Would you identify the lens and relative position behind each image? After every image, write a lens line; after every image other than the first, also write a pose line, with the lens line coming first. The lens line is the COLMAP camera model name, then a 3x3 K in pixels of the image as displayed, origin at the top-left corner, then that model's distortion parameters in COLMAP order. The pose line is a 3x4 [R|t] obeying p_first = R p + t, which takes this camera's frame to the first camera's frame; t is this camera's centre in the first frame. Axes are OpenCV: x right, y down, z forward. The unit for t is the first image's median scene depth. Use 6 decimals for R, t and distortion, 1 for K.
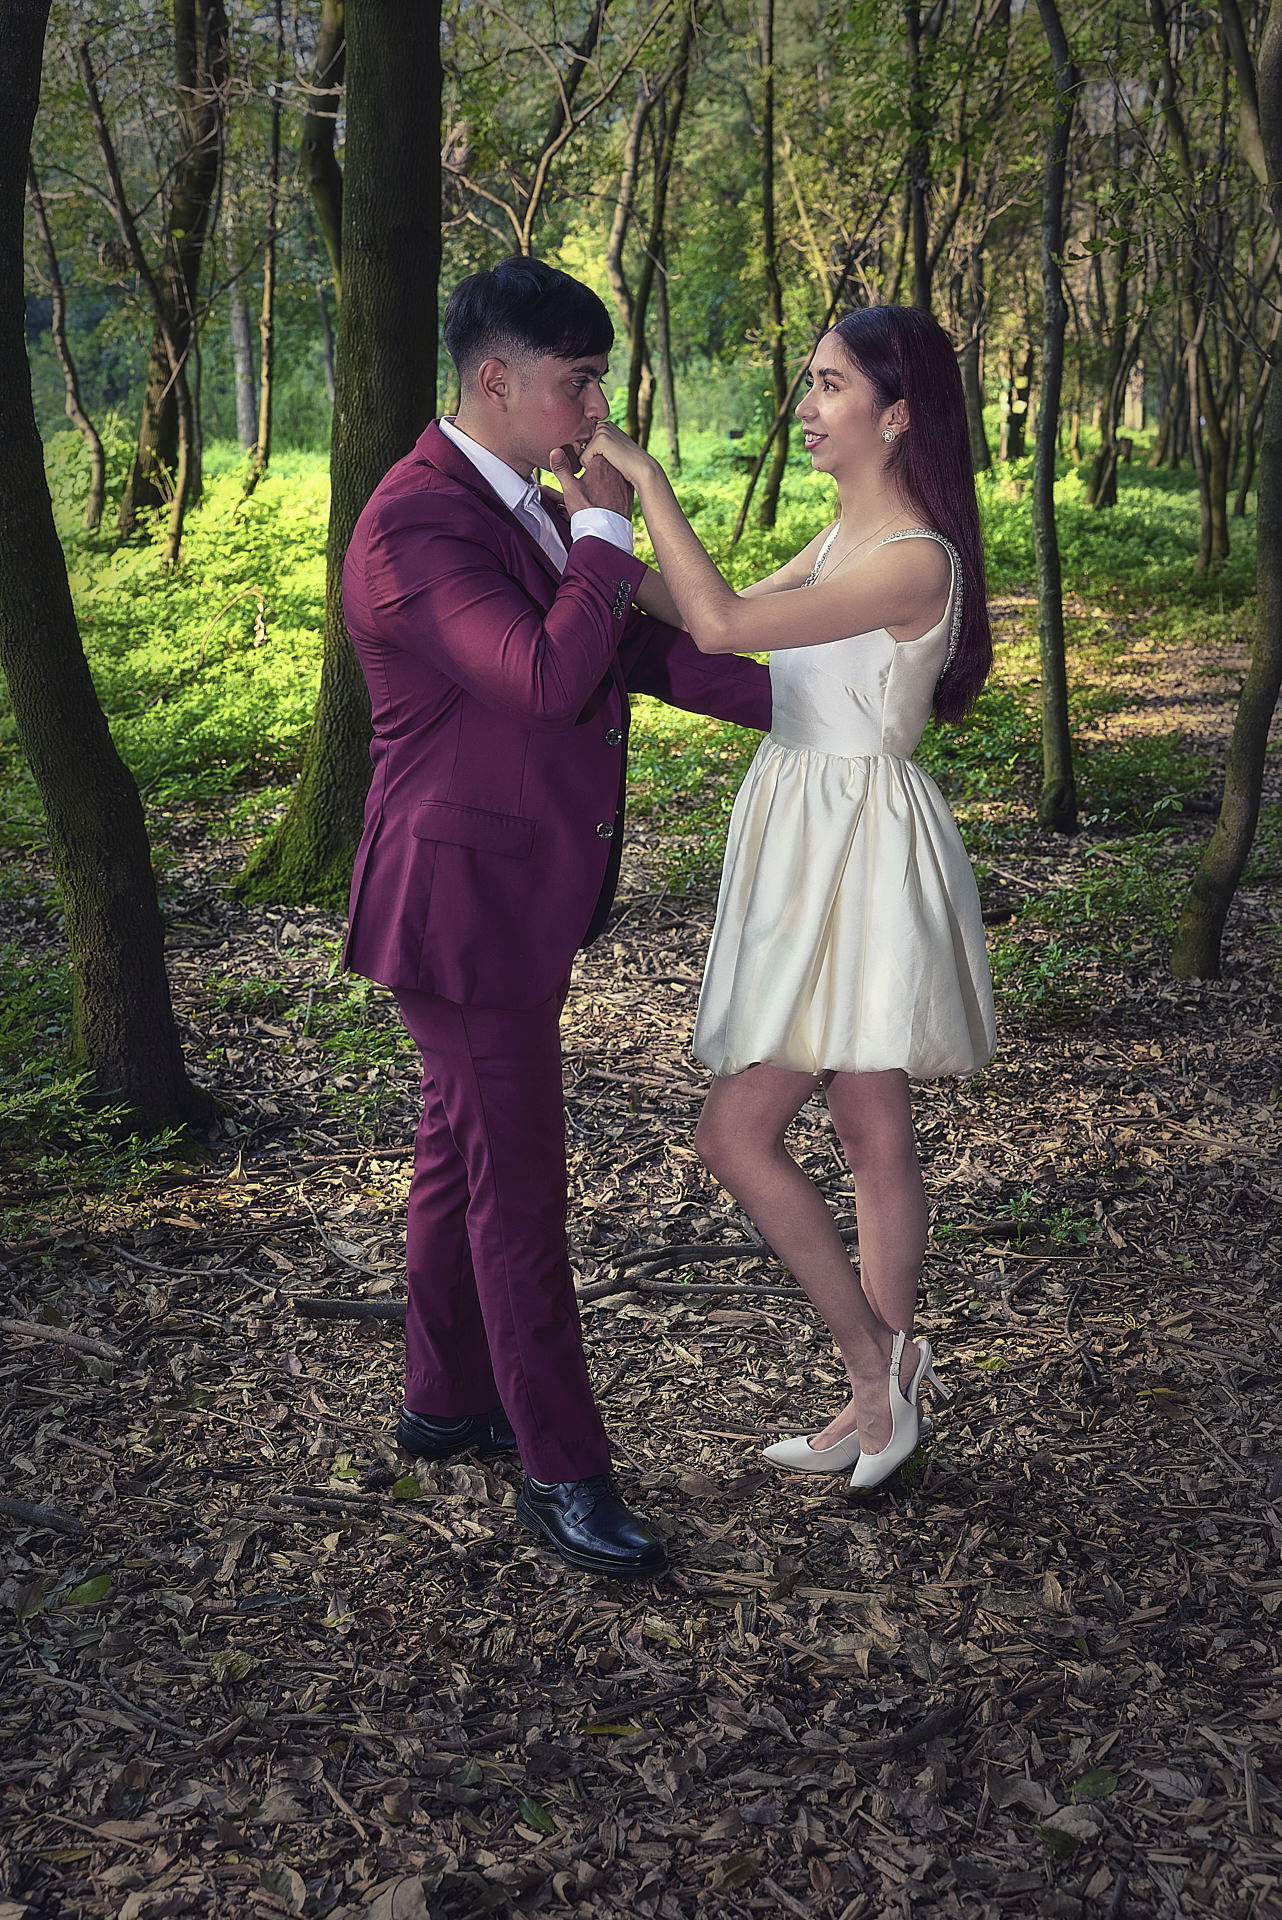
lens RADIAL K [[2330.7, 0, 641.0], [0, 2330.7, 960.0], [0, 0, 1]] dist [0.000952, -0.010483]
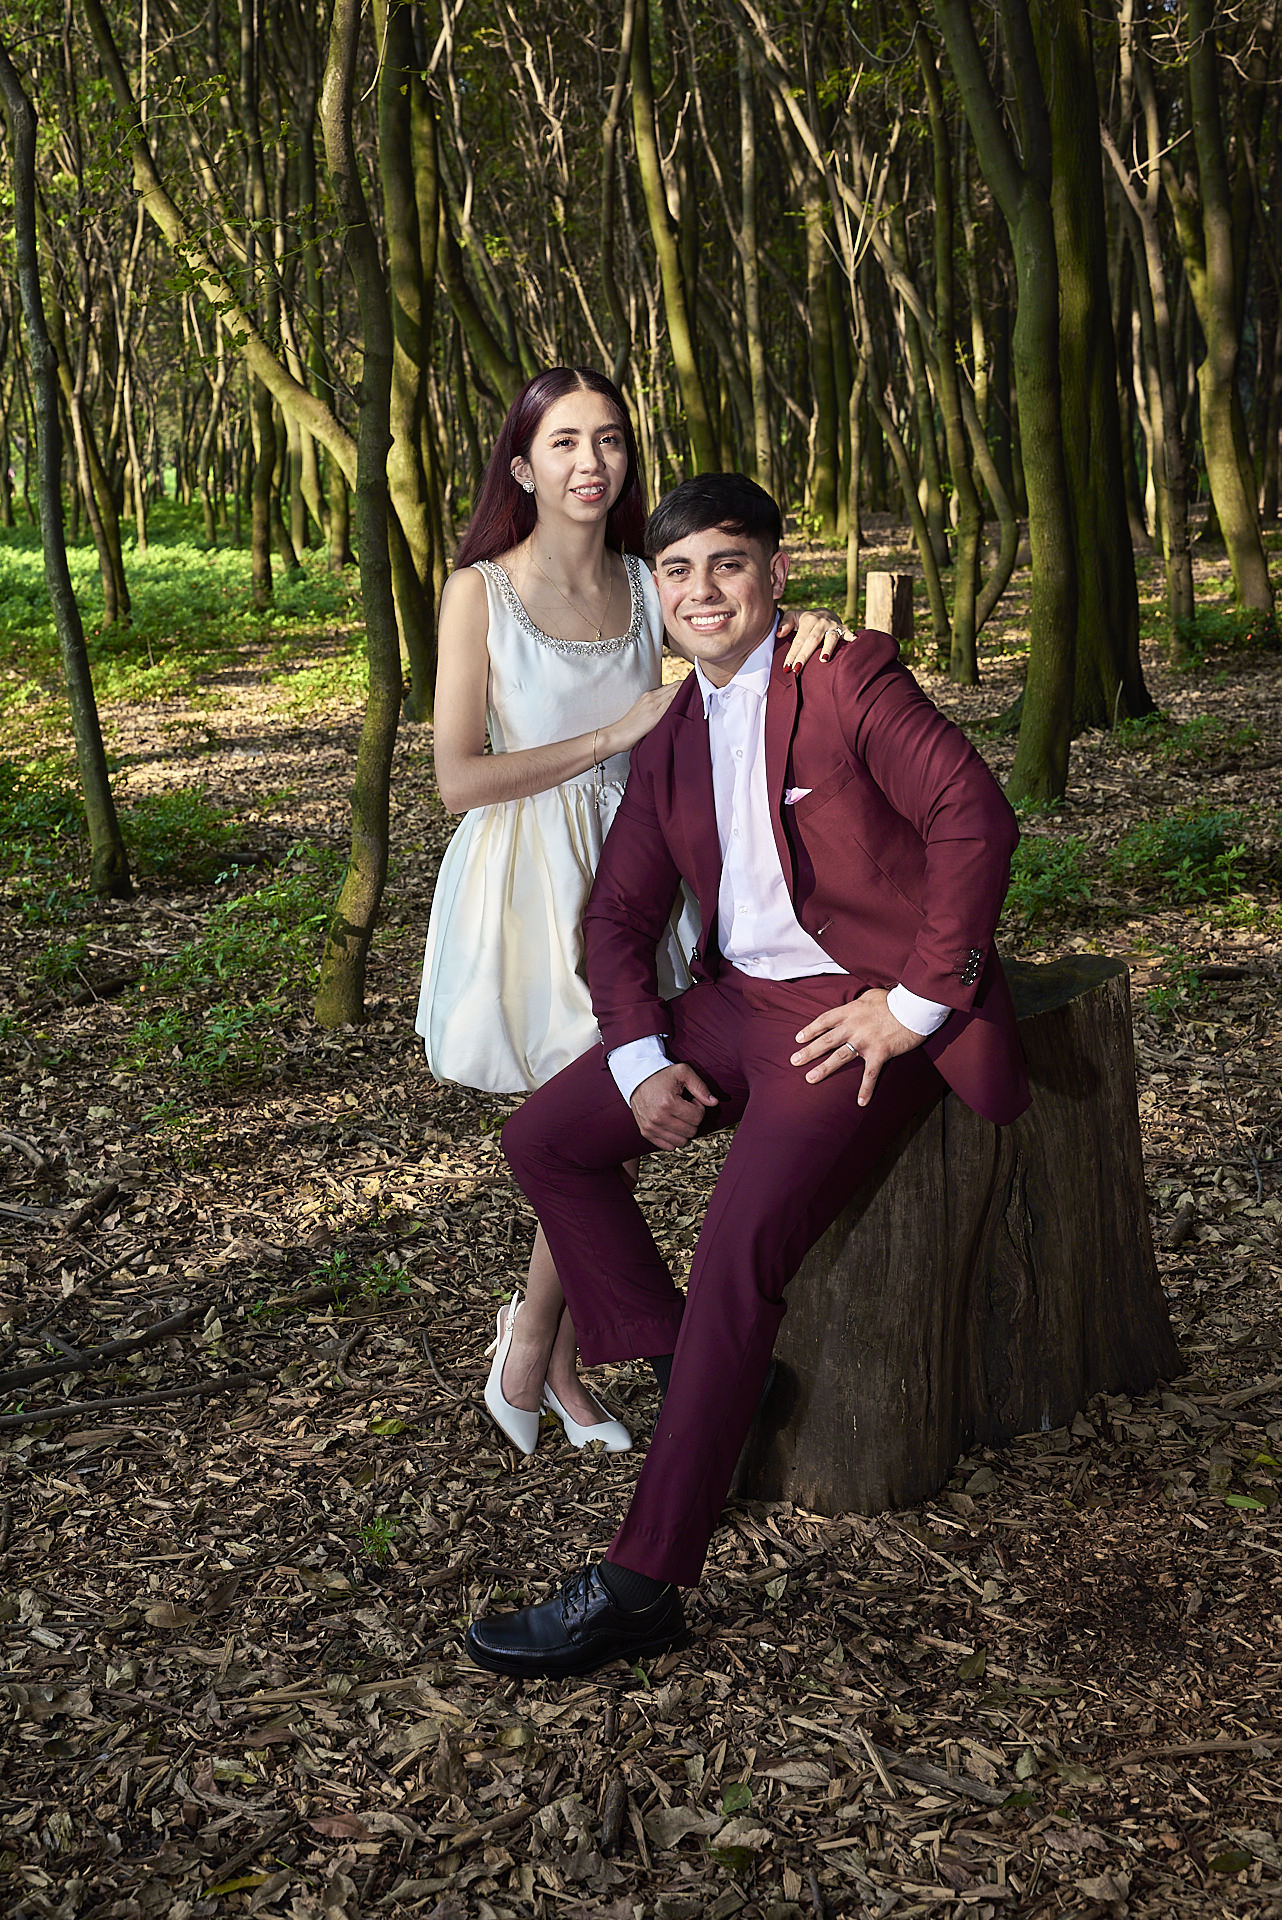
lens RADIAL K [[2435.8, 0, 641.0], [0, 2435.8, 960.0], [0, 0, 1]] dist [0.004876, -0.013589]
pose [[0.883127, -0.111762, 0.455628, -0.198102], [0.126063, 0.992022, -0.001006, -0.004172], [-0.451880, 0.058326, 0.890170, 0.048125]]
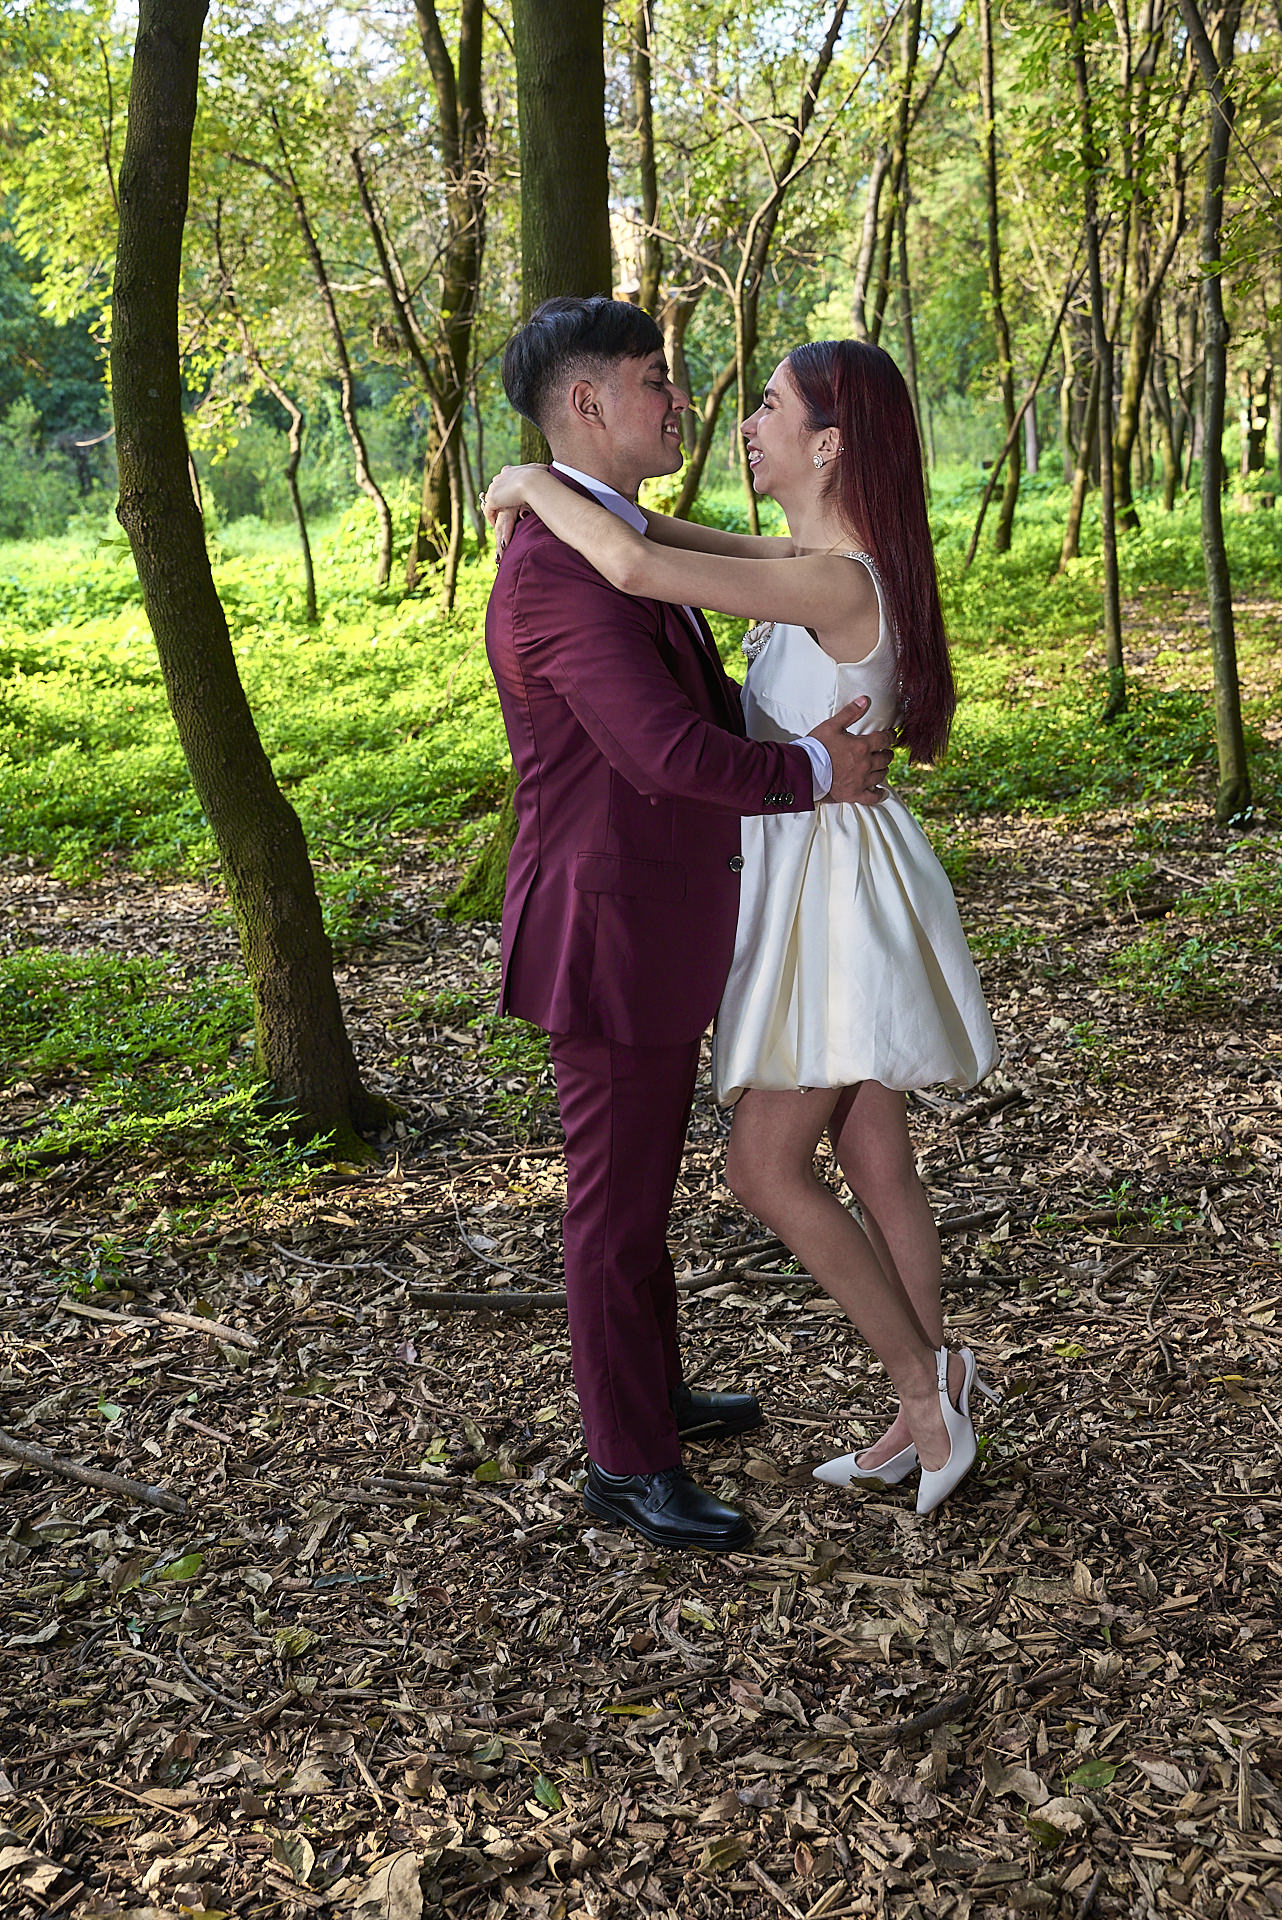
lens RADIAL K [[2123.4, 0, 641.0], [0, 2123.4, 960.0], [0, 0, 1]] dist [0.002909, -0.016070]
pose [[0.990437, -0.026960, -0.135306, 0.096584], [0.027179, 0.999631, -0.000232, -0.006110], [0.135262, -0.003448, 0.990804, 0.037838]]
